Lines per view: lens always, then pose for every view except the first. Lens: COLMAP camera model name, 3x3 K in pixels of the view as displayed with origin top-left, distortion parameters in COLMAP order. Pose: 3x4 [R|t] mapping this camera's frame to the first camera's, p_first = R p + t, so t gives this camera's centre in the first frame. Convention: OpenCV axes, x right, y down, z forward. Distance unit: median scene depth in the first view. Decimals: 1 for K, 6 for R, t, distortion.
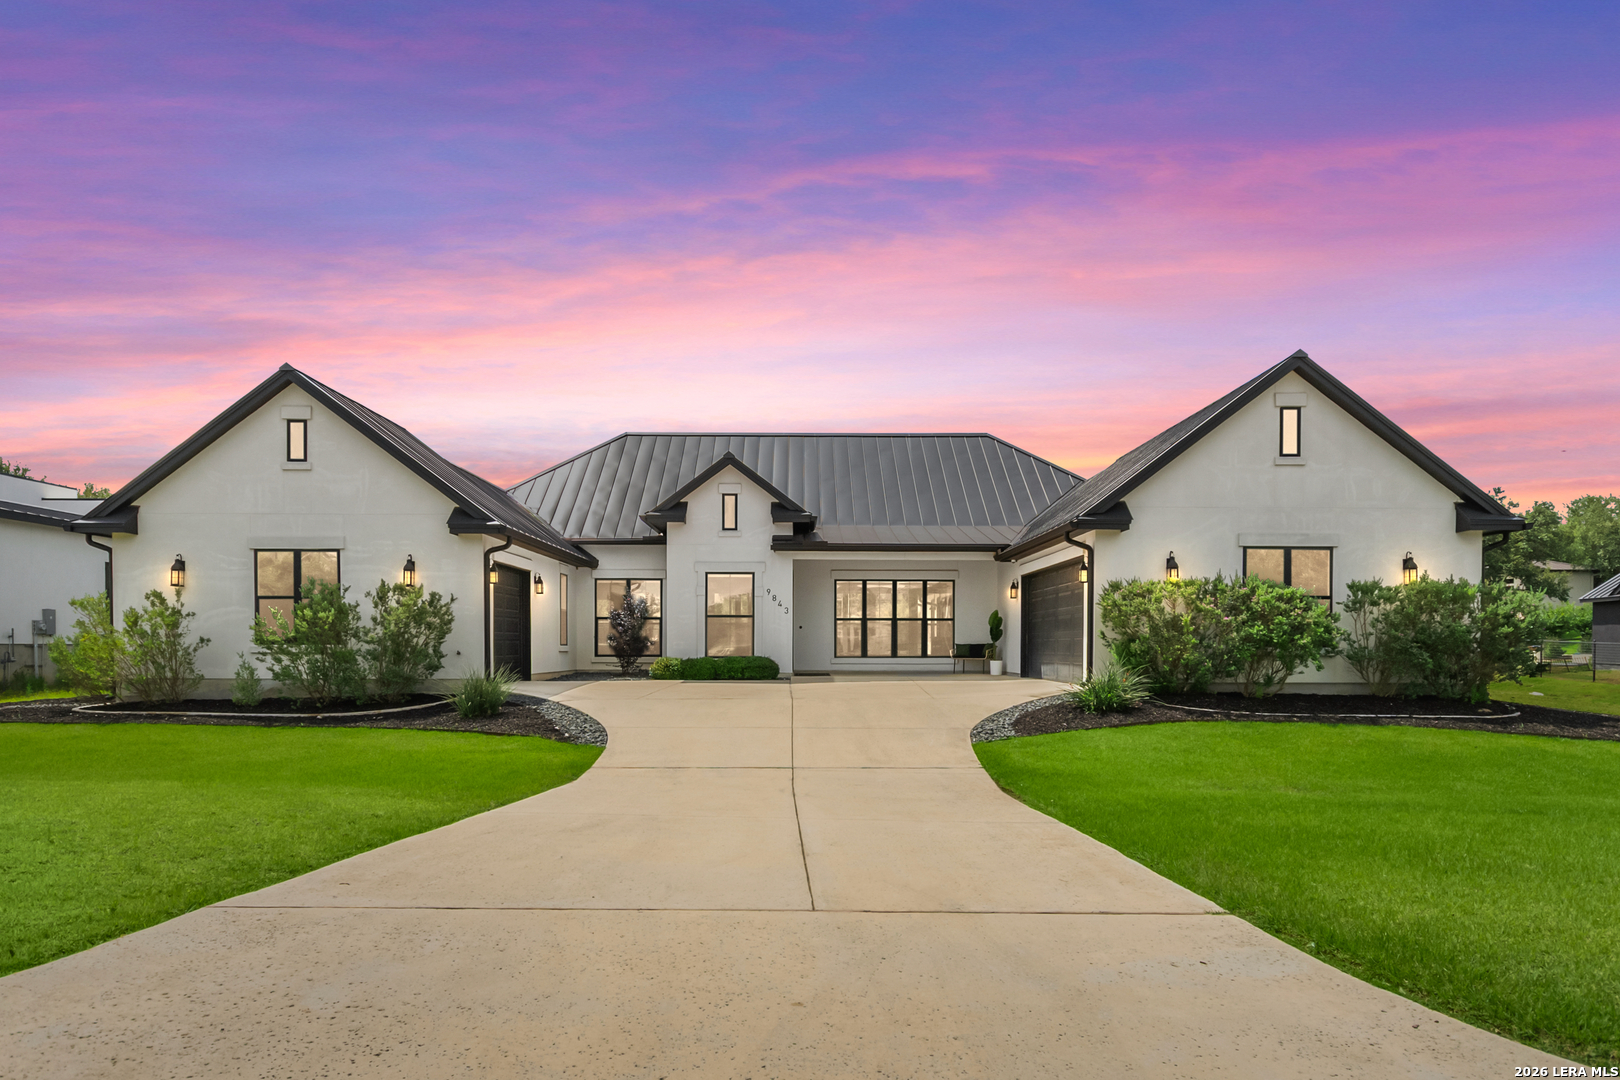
lens RADIAL K [[1013.4, 0, 809.7], [0, 1013.4, 687.0], [0, 0, 1]] dist [0.006110, 0.000745]
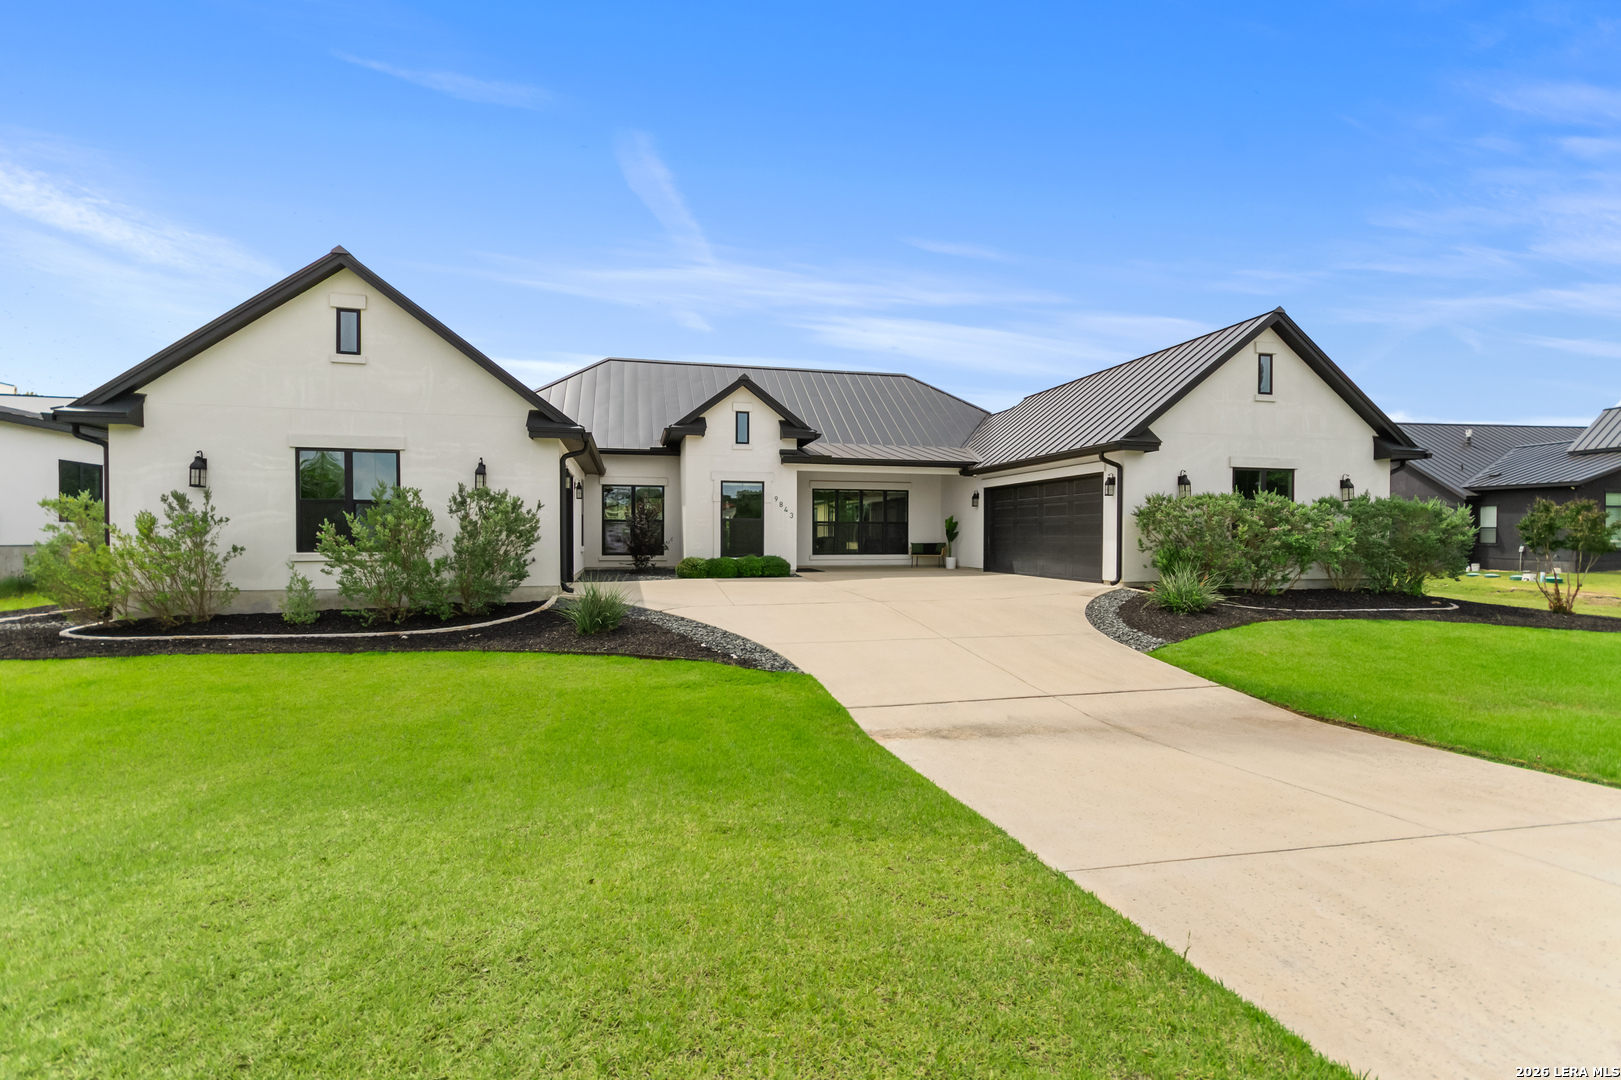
lens RADIAL K [[715.1, 0, 807.6], [0, 715.1, 559.0], [0, 0, 1]] dist [0.004254, 0.001150]
pose [[0.973710, -0.008228, 0.227641, -0.248001], [0.009630, 0.999941, -0.005049, -0.028308], [-0.227586, 0.007108, 0.973732, 0.270588]]
